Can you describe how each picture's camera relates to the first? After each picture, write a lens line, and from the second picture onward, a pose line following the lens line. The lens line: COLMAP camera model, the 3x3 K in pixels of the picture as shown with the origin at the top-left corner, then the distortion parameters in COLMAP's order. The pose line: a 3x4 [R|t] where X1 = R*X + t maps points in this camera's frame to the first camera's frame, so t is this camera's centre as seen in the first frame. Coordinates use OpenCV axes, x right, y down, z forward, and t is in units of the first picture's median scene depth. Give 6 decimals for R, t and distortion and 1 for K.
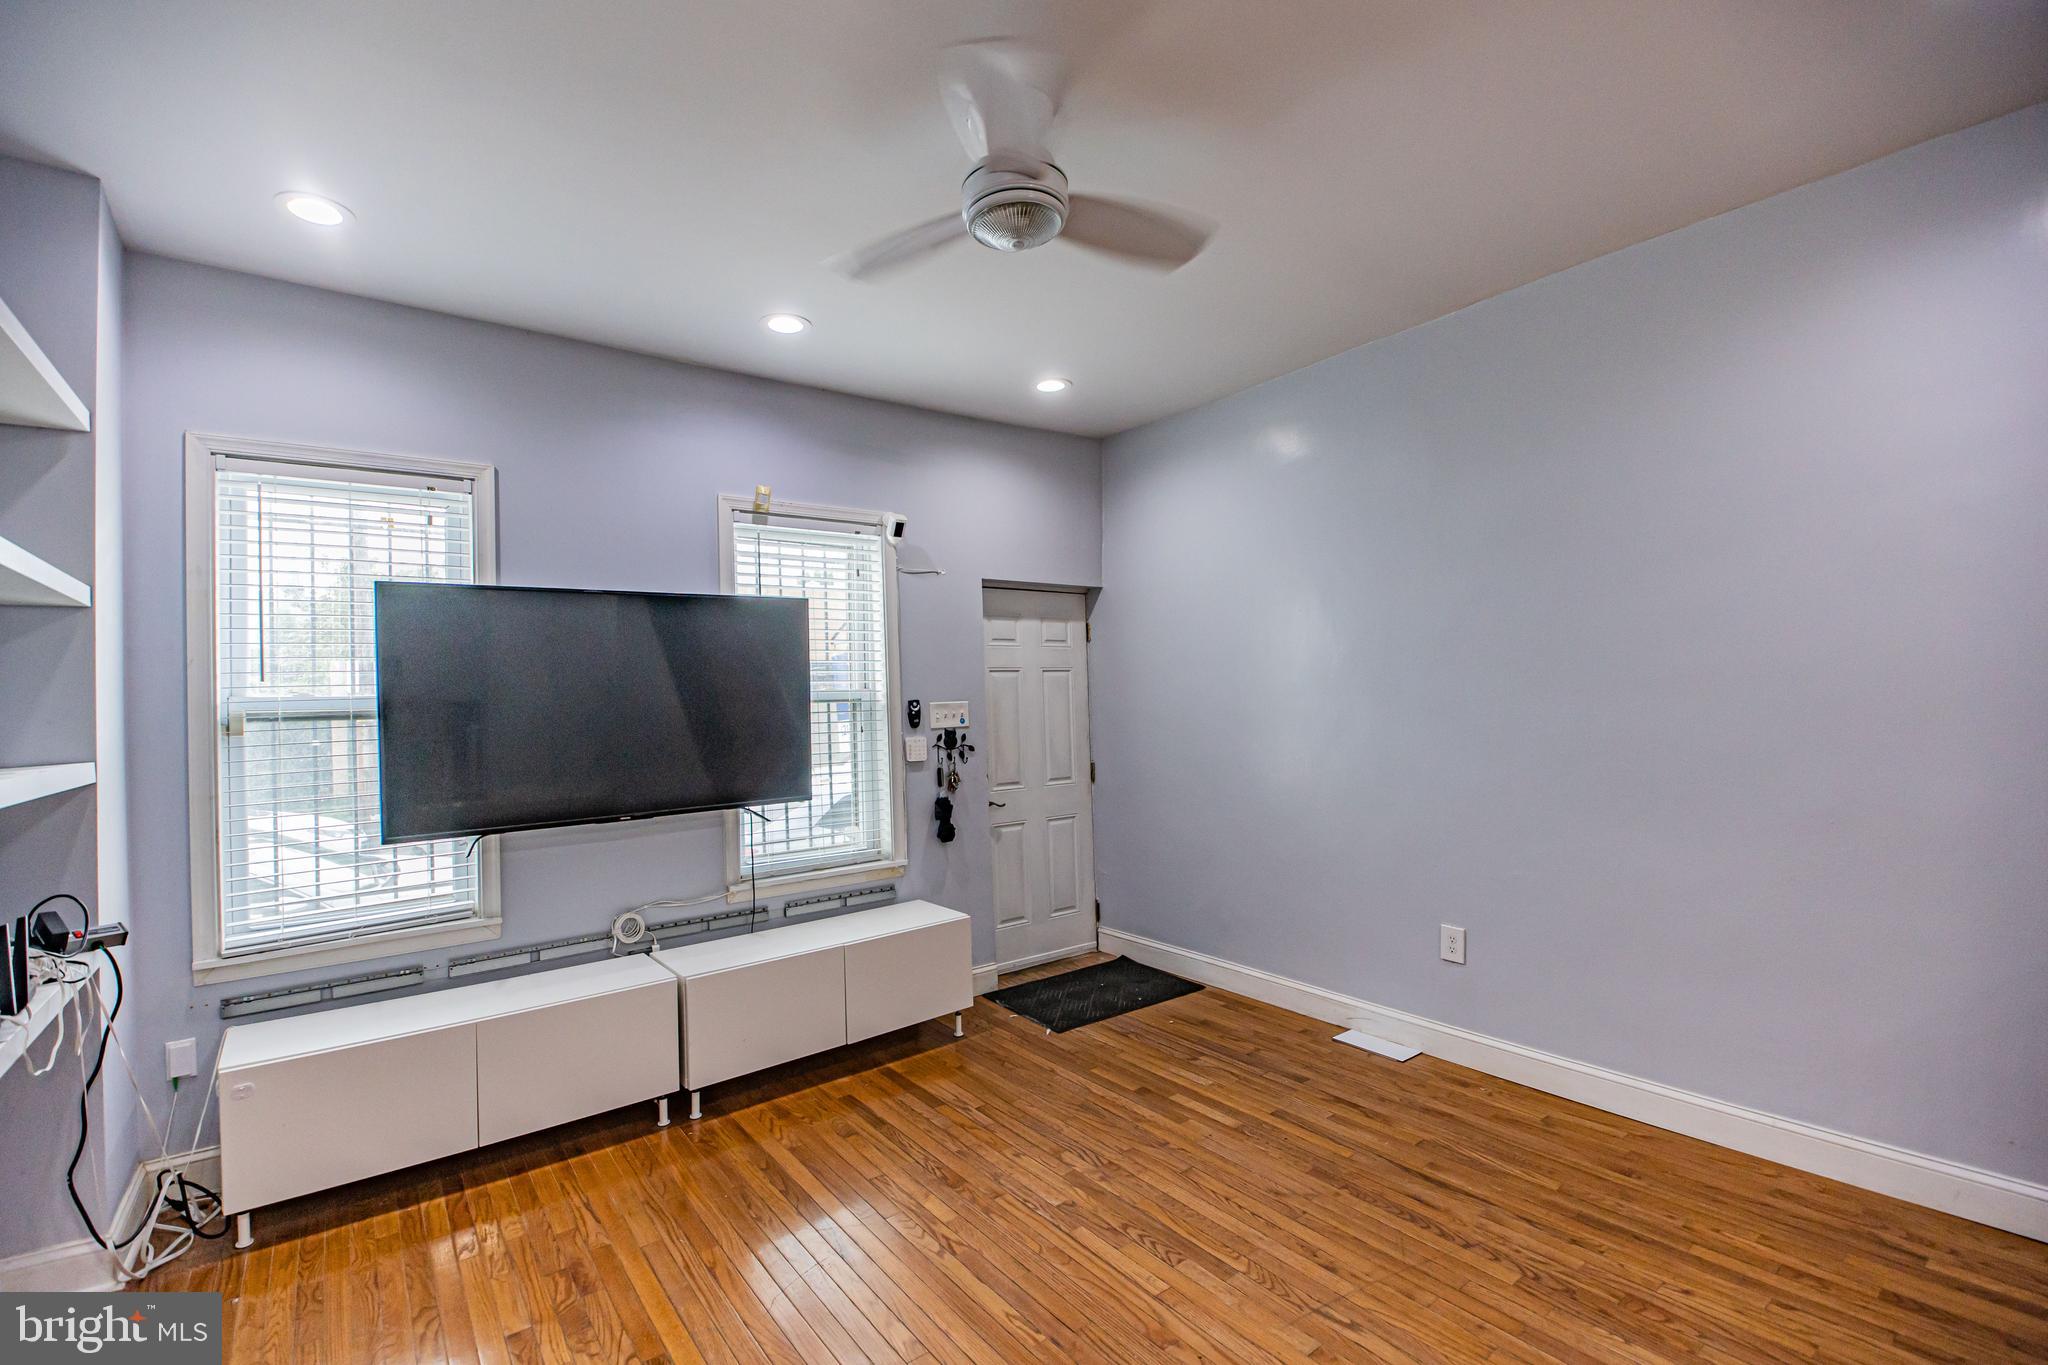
lens RADIAL K [[893.9, 0, 1019.5], [0, 893.9, 686.6], [0, 0, 1]] dist [0.021990, -0.023242]
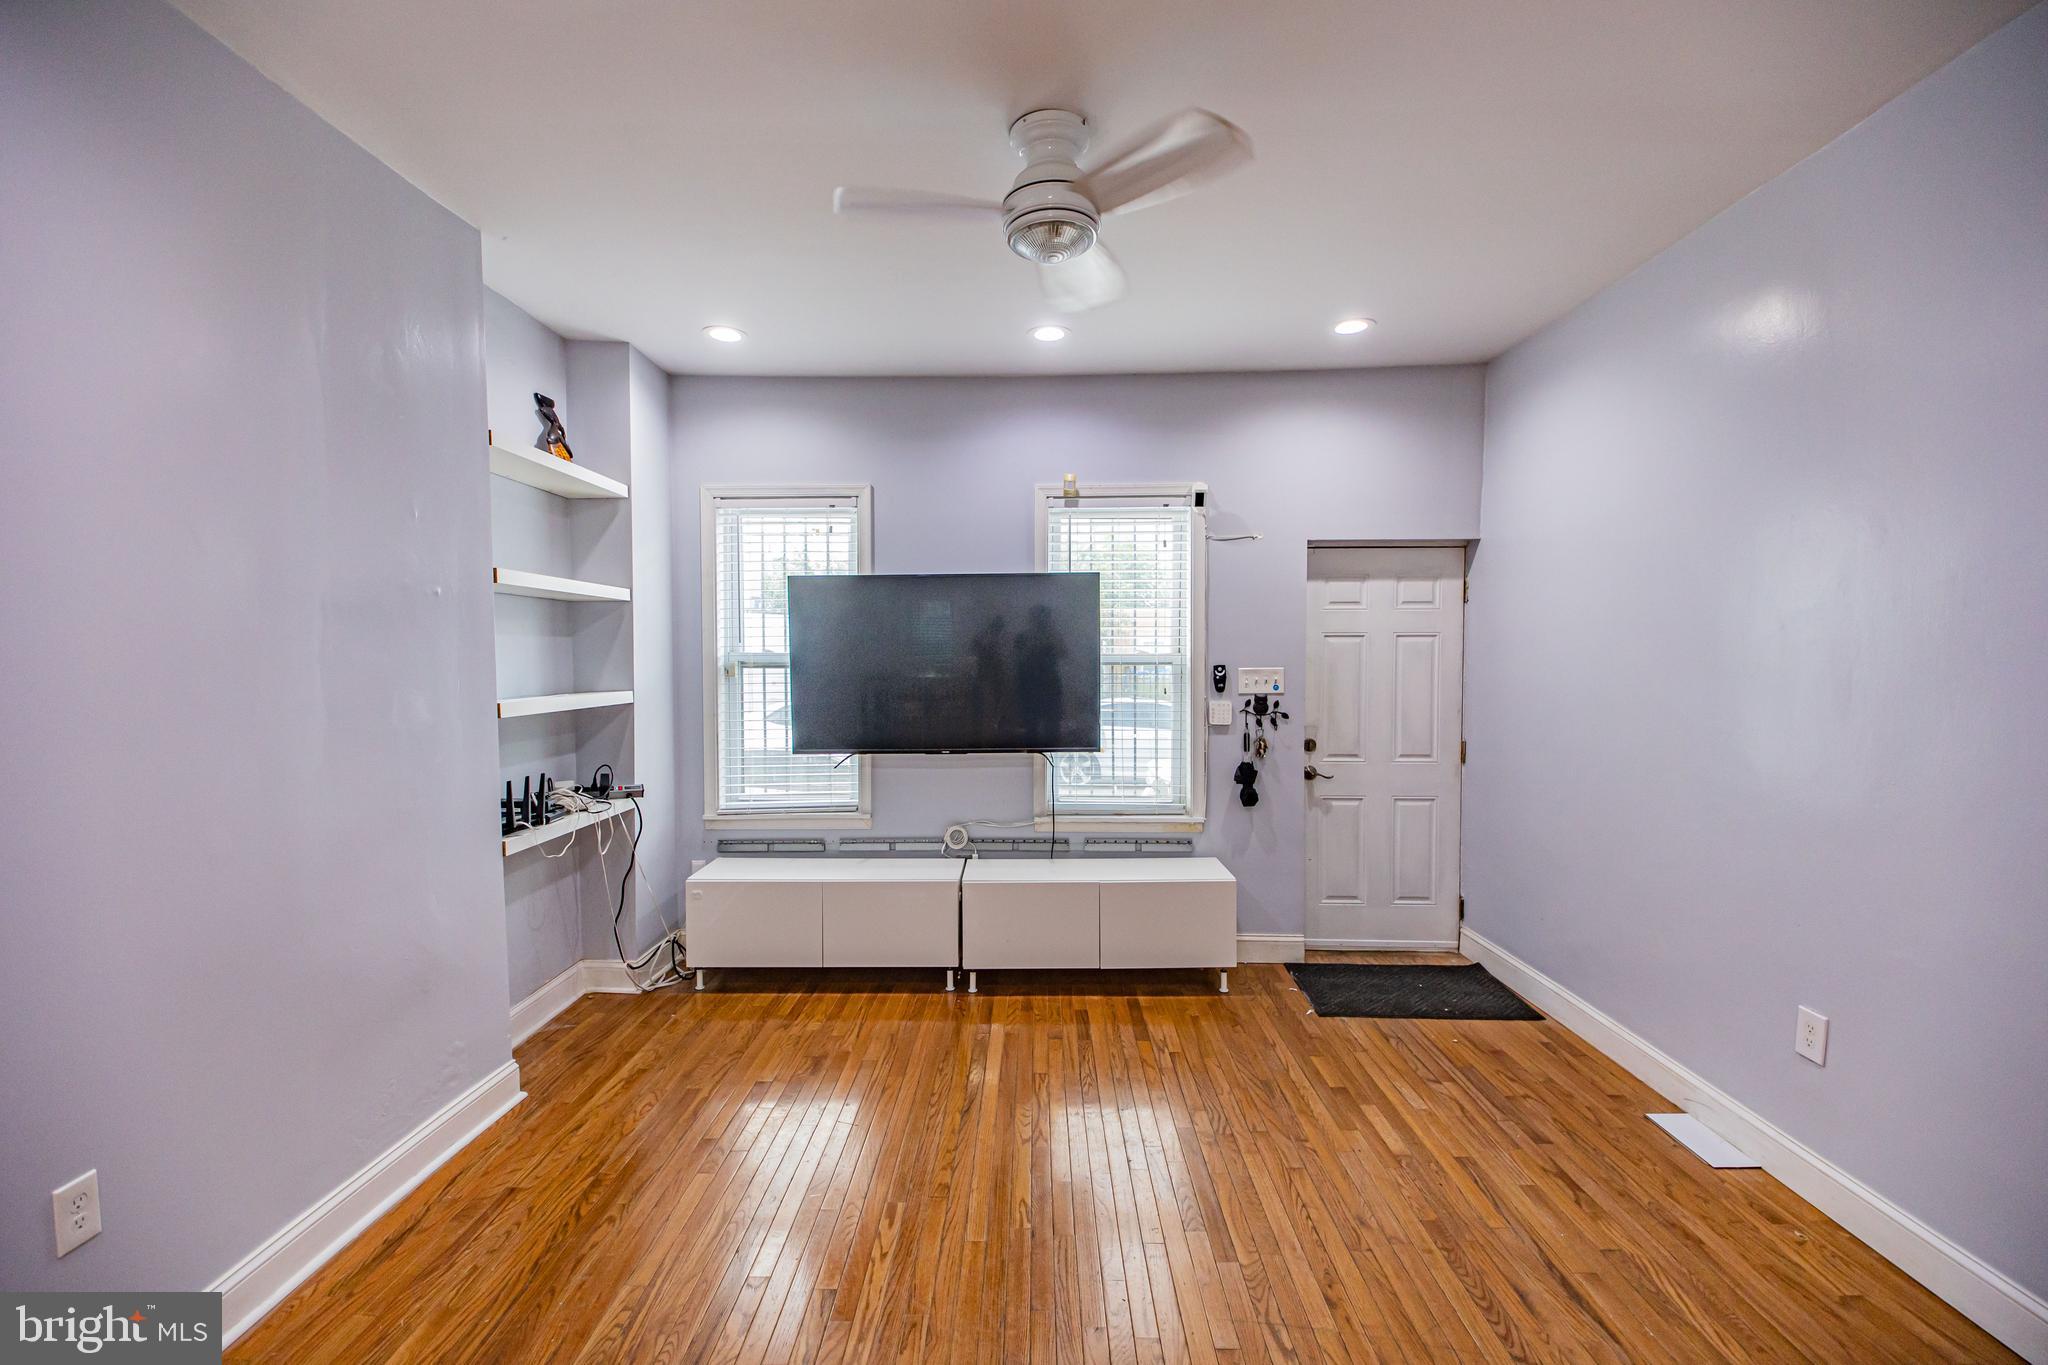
lens RADIAL K [[893.9, 0, 1019.5], [0, 893.9, 686.6], [0, 0, 1]] dist [0.021990, -0.023242]
pose [[0.783721, 0.047990, -0.619257, 0.381451], [-0.011351, 0.997951, 0.062973, -0.025119], [0.621010, -0.042324, 0.782659, 0.060143]]
